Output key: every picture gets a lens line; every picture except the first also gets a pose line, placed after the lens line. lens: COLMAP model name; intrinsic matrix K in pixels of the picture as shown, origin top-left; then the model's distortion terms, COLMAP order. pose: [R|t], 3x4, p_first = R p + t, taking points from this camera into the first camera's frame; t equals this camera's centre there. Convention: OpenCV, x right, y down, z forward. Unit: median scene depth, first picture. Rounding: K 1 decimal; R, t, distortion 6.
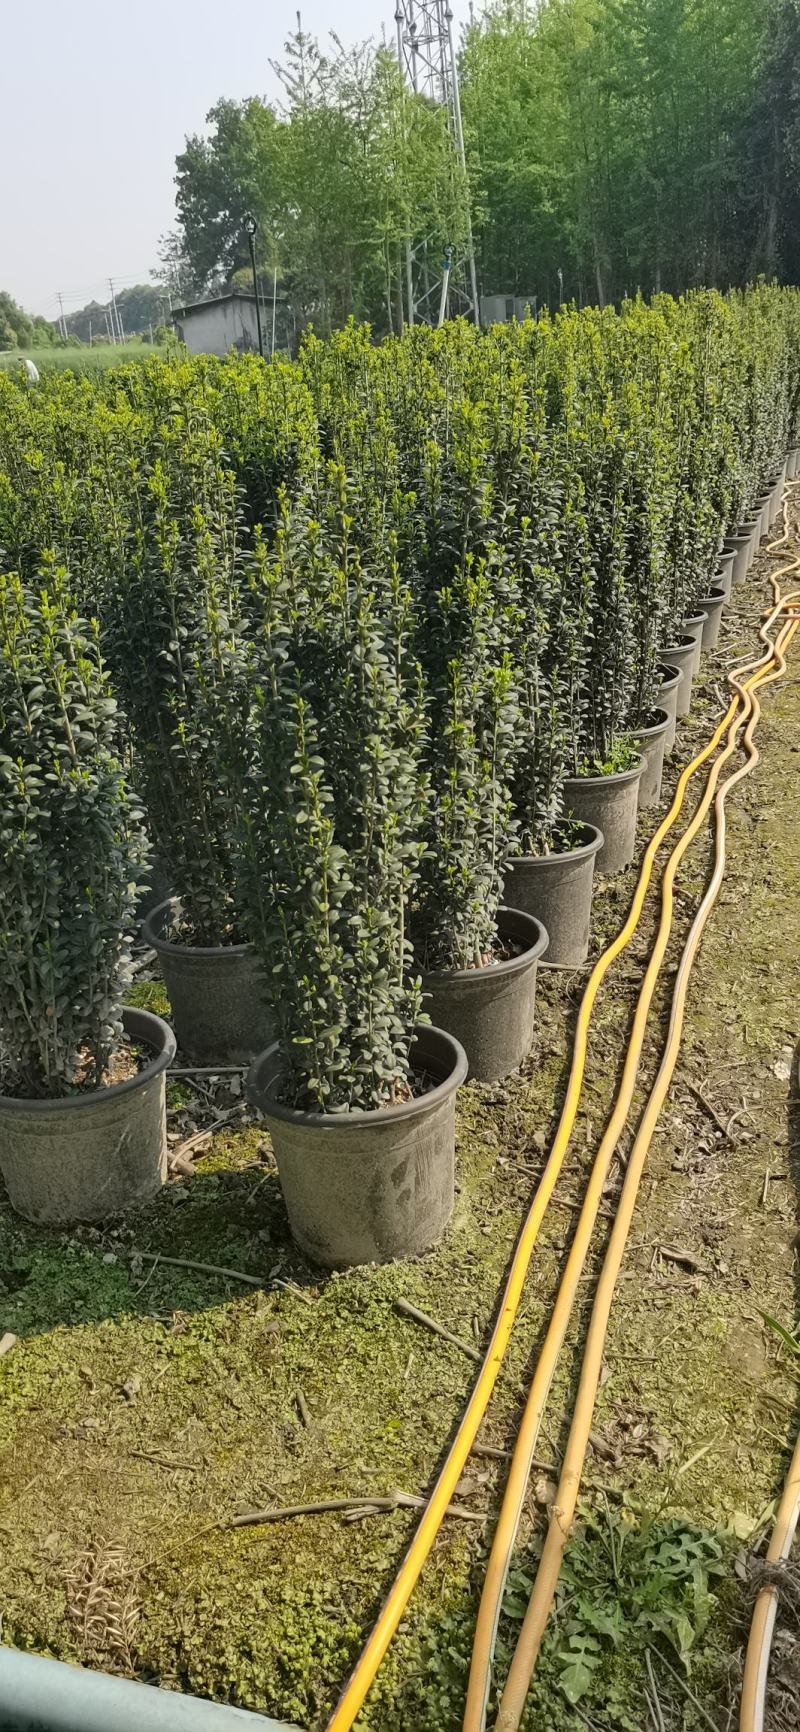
lens RADIAL K [[1363.0, 0, 400.0], [0, 1363.0, 866.0], [0, 0, 1]] dist [0.038652, -0.050227]
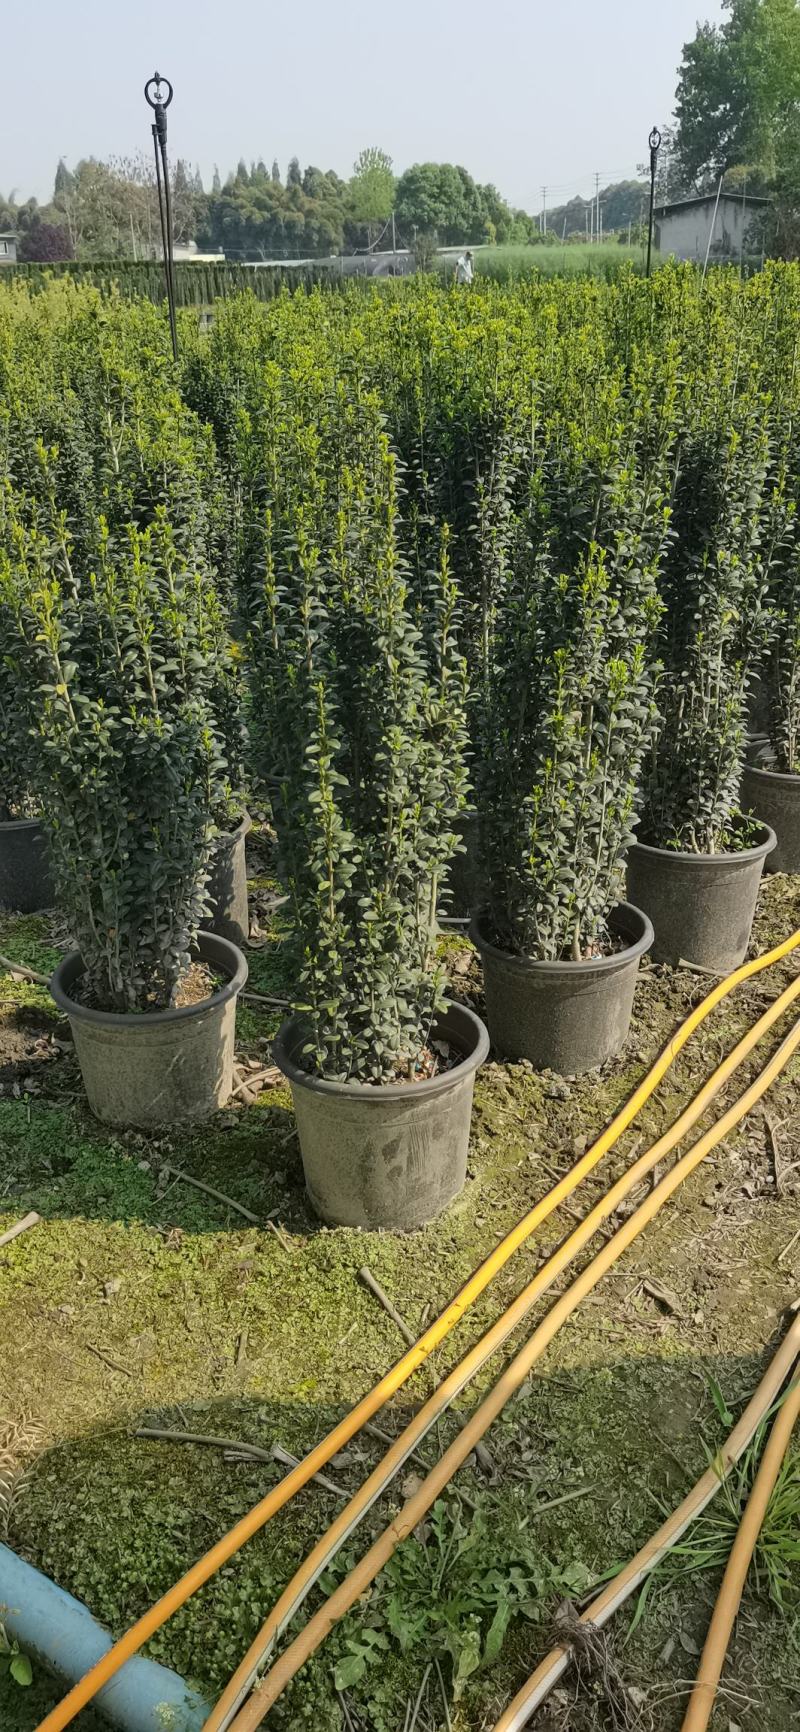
lens RADIAL K [[1363.0, 0, 400.0], [0, 1363.0, 866.0], [0, 0, 1]] dist [0.038652, -0.050227]
pose [[0.949376, 0.162158, -0.269053, 0.248470], [-0.145246, 0.986012, 0.081757, -0.070044], [0.278547, -0.038539, 0.959649, 0.026791]]
